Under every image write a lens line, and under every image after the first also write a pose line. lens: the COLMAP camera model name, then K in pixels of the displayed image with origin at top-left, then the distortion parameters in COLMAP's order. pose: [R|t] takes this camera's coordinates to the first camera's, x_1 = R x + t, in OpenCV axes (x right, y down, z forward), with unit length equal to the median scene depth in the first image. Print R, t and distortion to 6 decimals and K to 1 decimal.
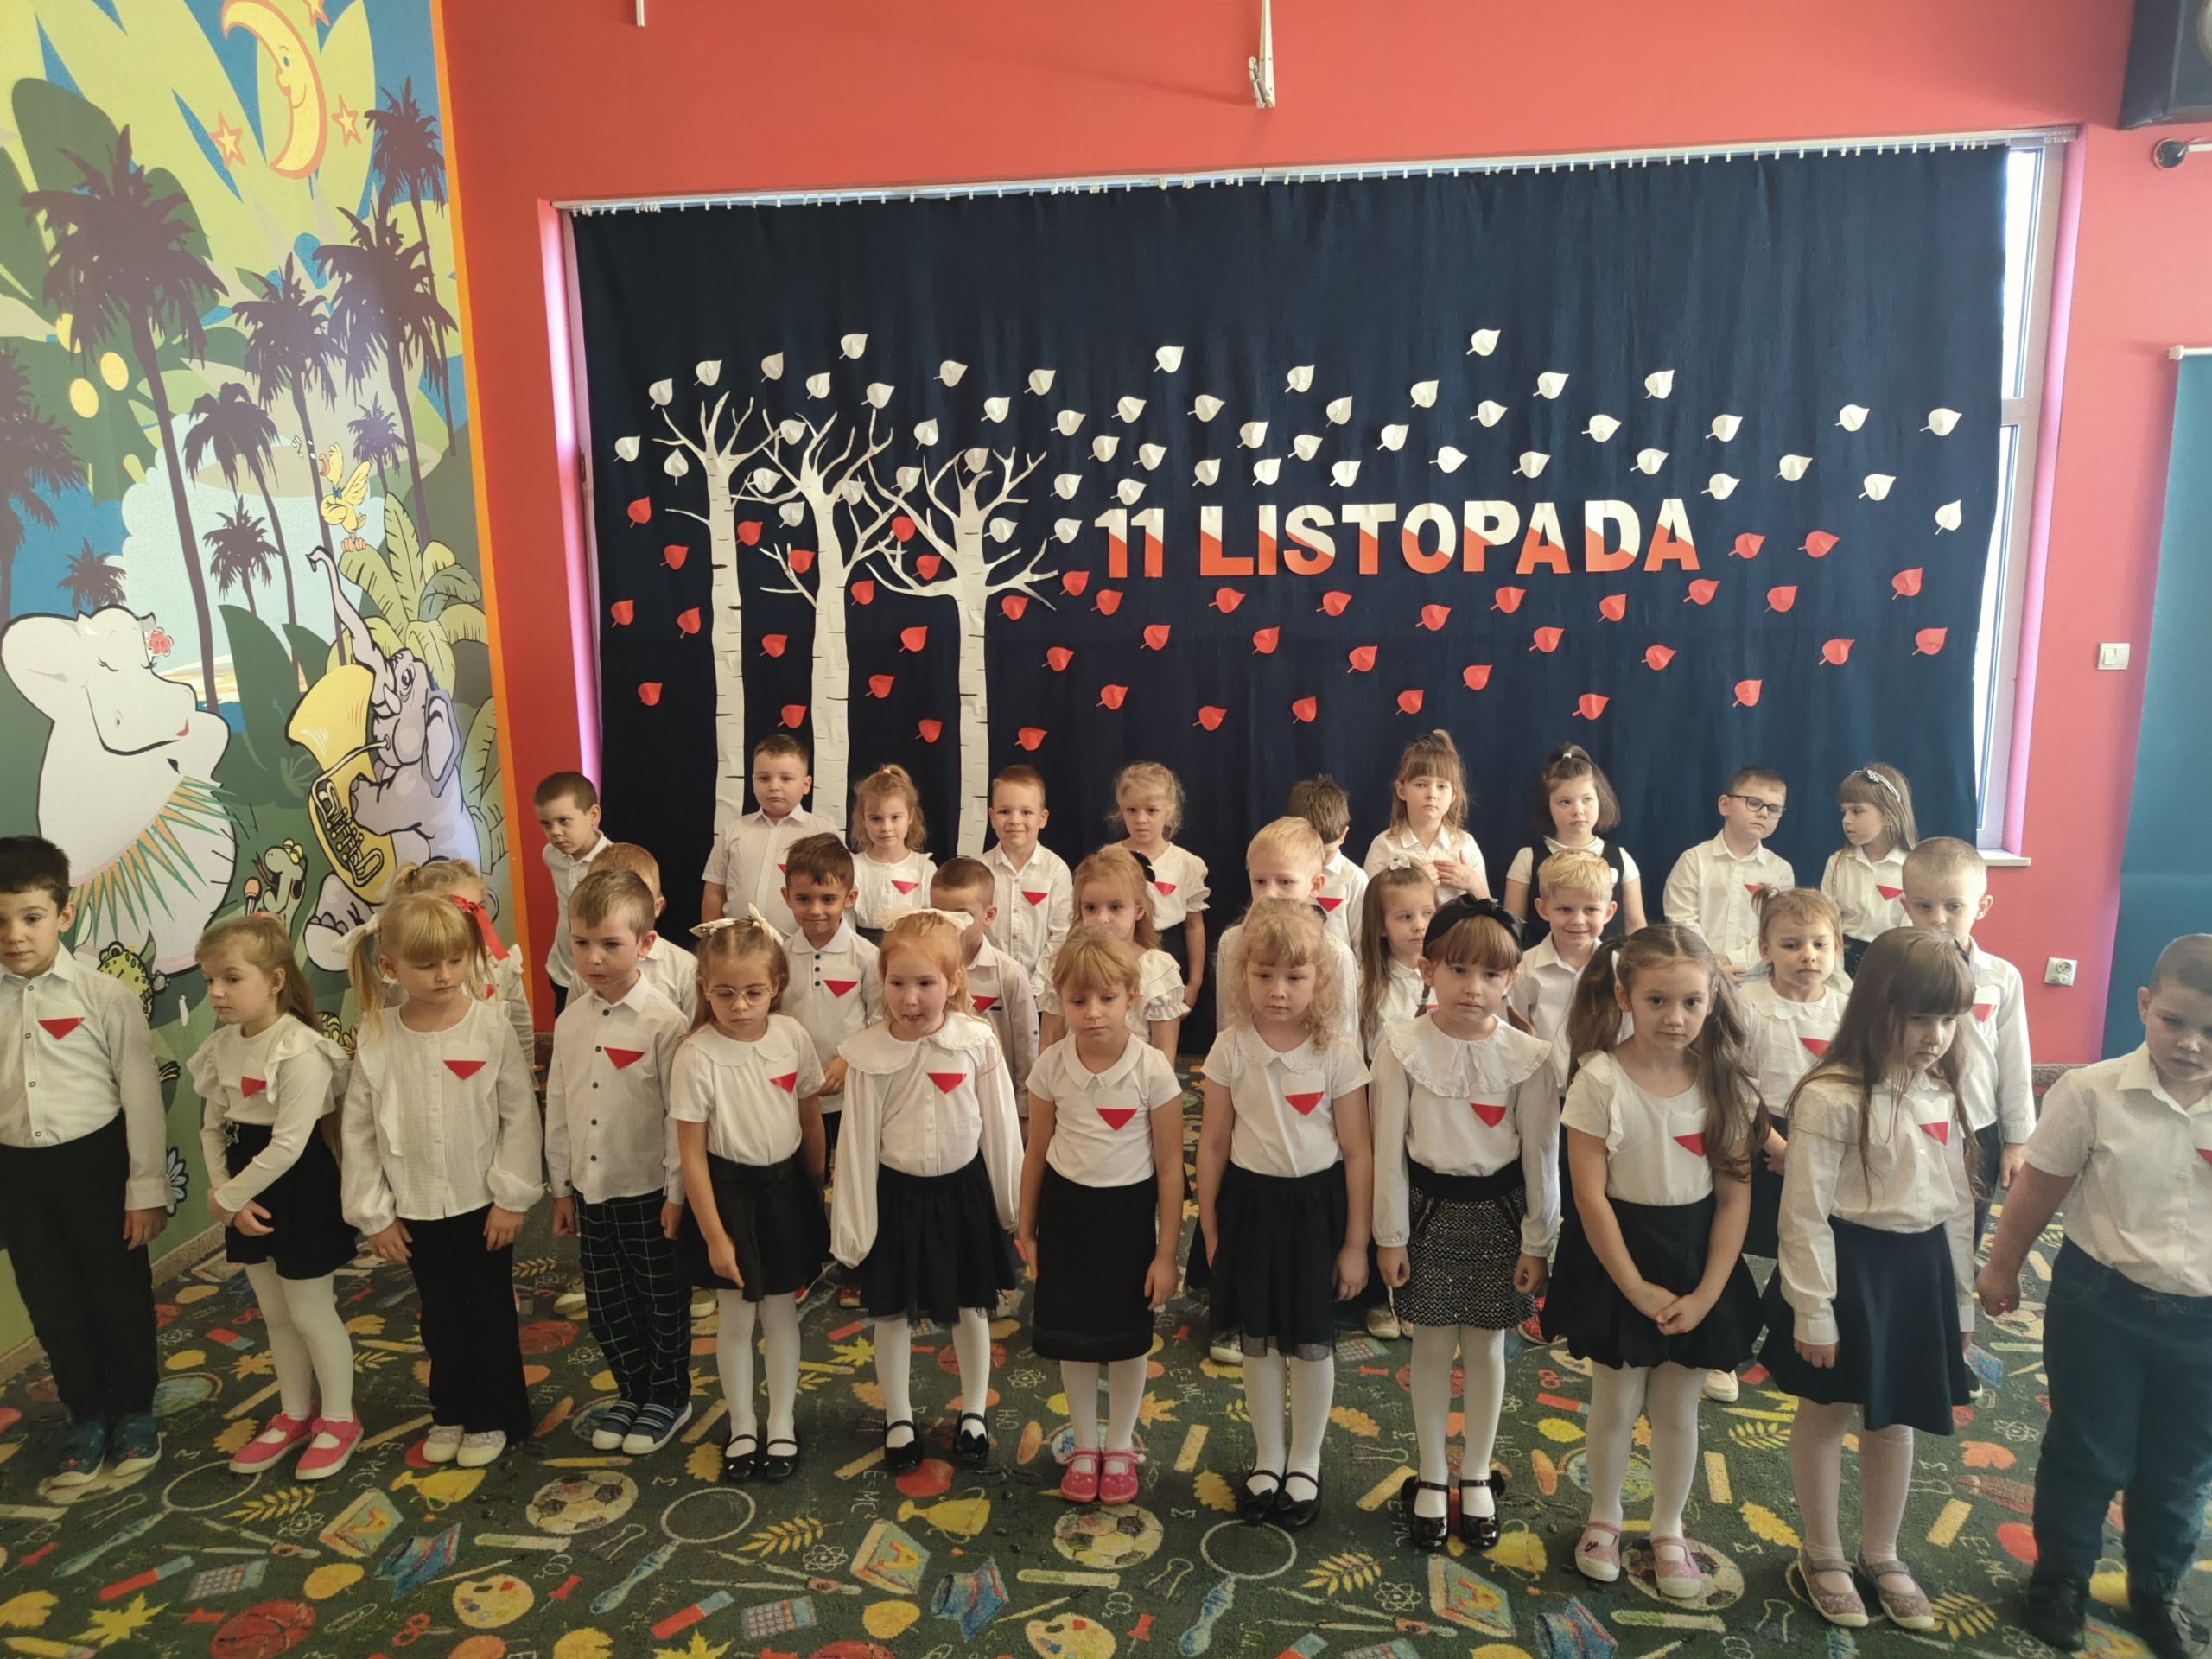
lens RADIAL K [[1533.2, 0, 1103.5], [0, 1533.2, 824.0], [0, 0, 1]] dist [-0.009423, 0.010190]
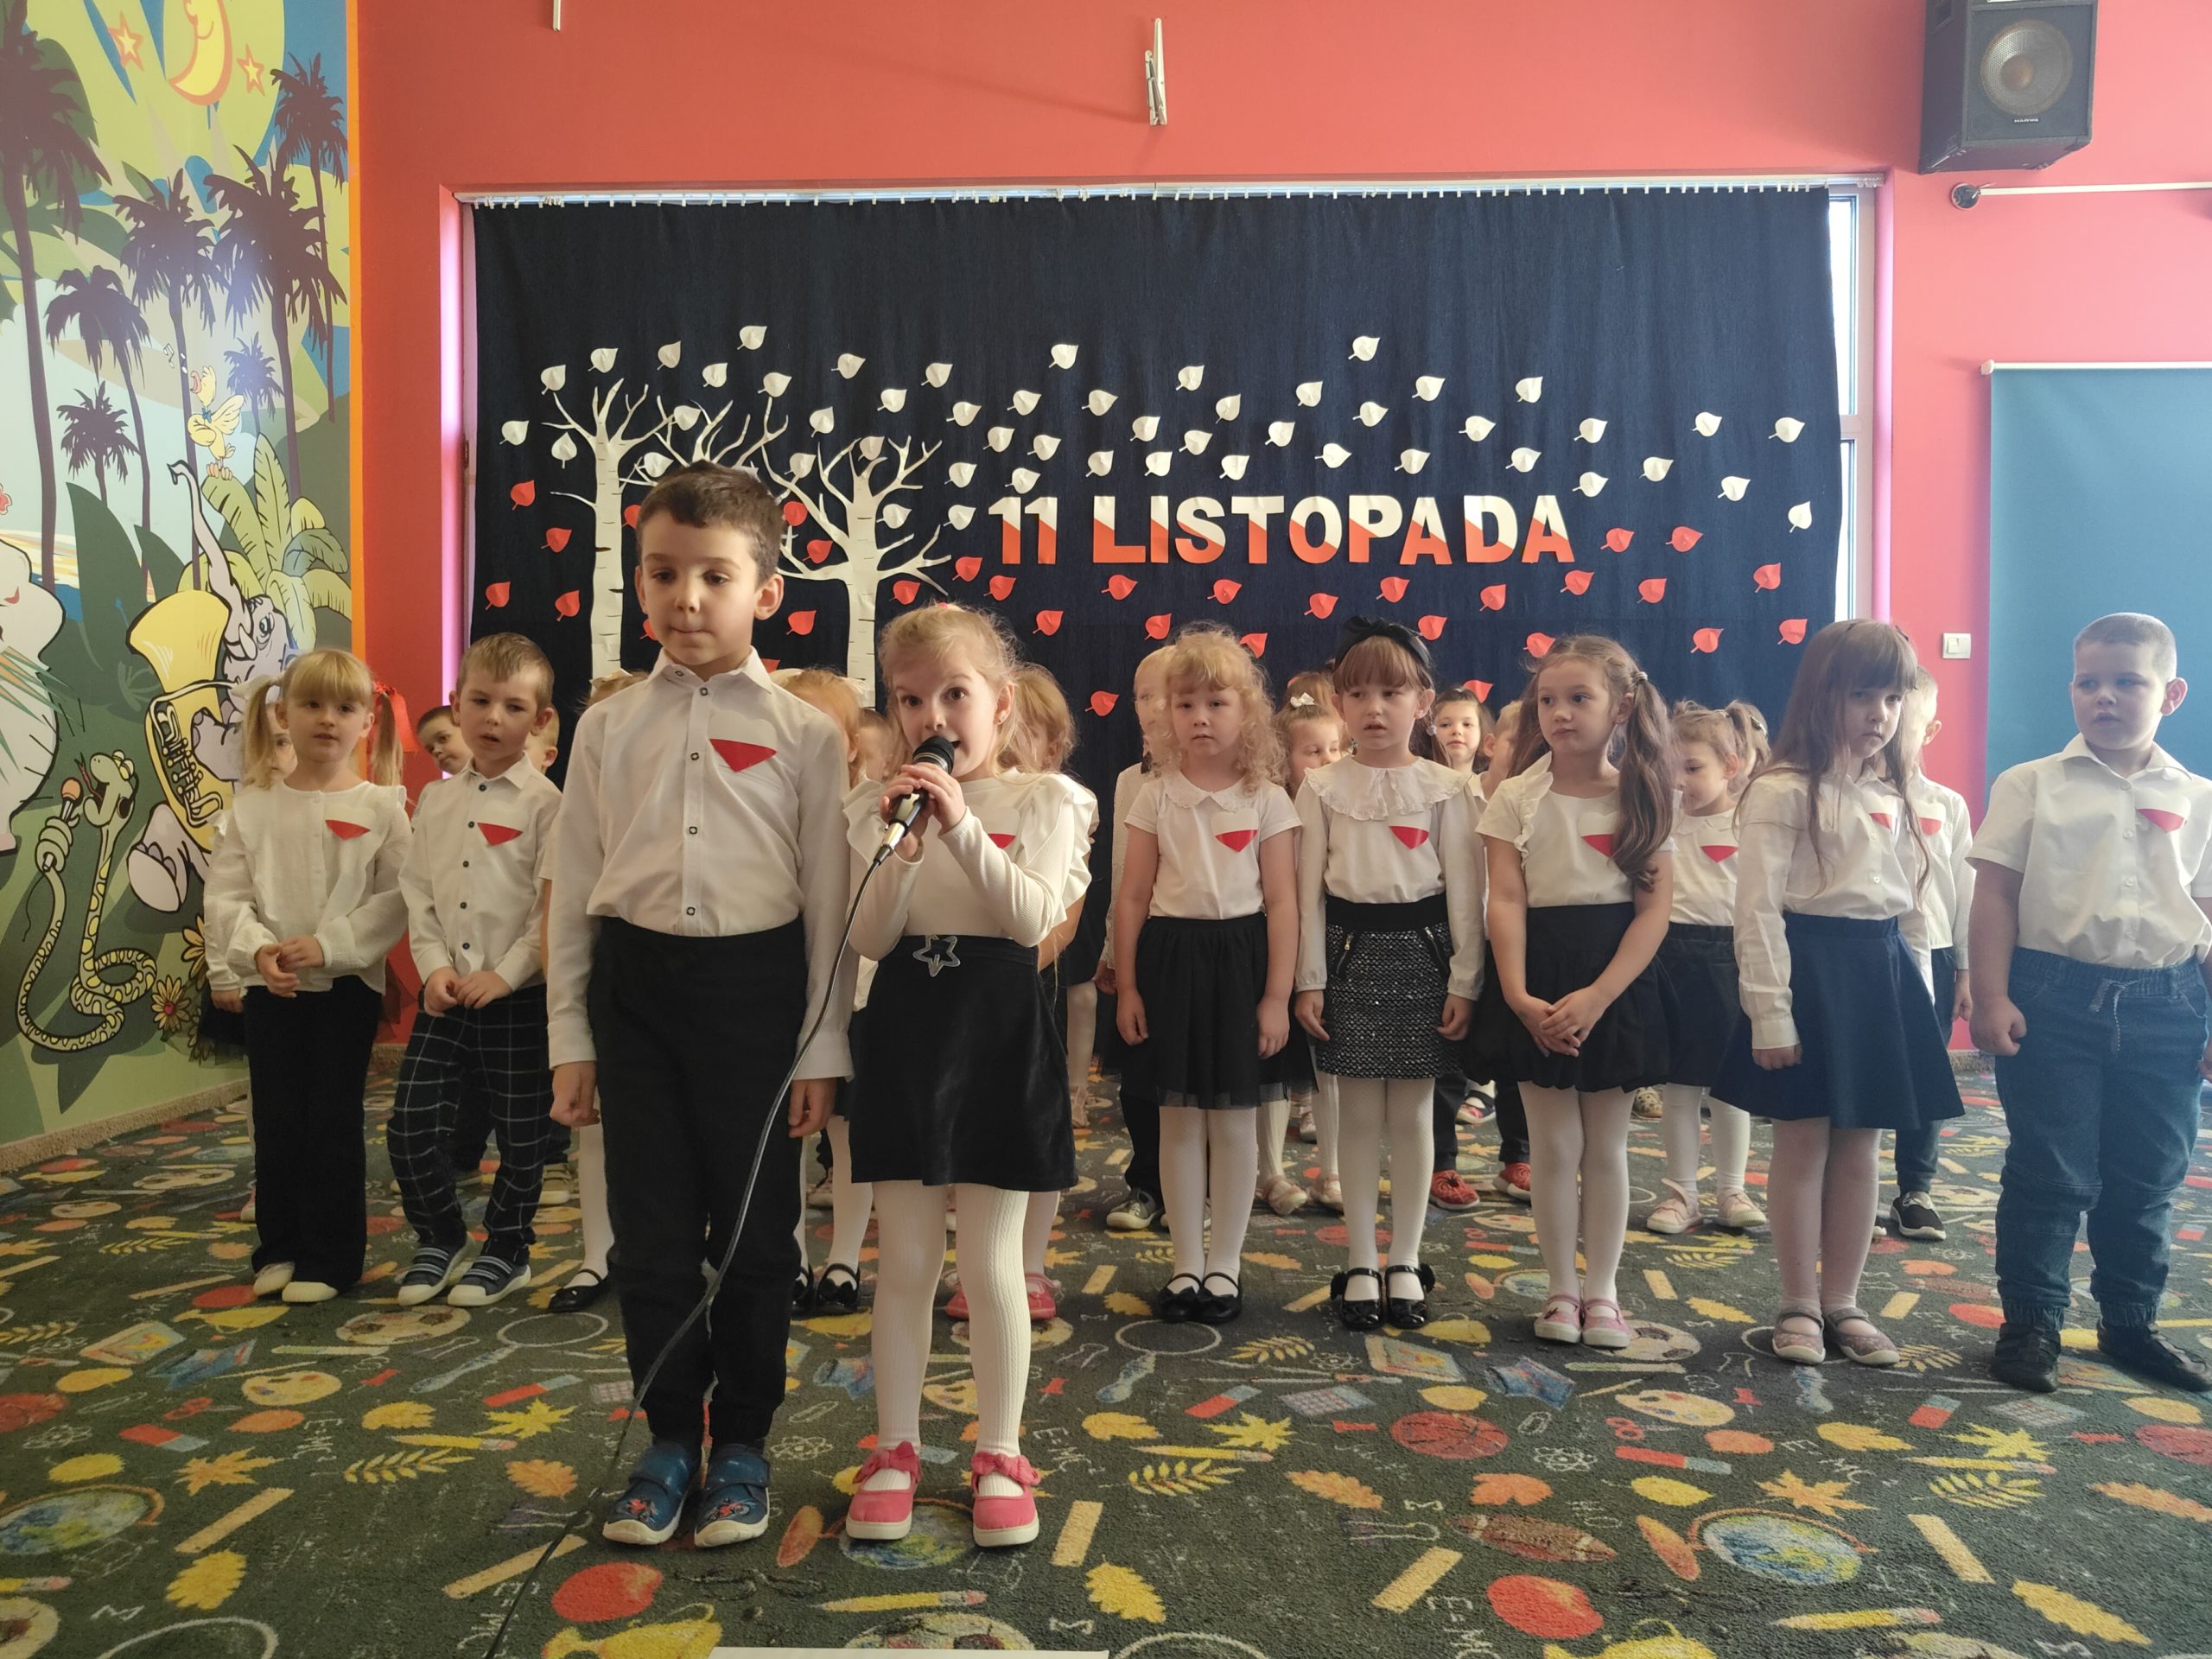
lens RADIAL K [[1536.2, 0, 1113.4], [0, 1536.2, 830.9], [0, 0, 1]] dist [-0.014318, 0.013375]
pose [[0.995510, 0.017061, 0.093106, -0.014700], [-0.001673, 0.986640, -0.162908, 0.179347], [-0.094642, 0.162021, 0.982238, 0.036699]]
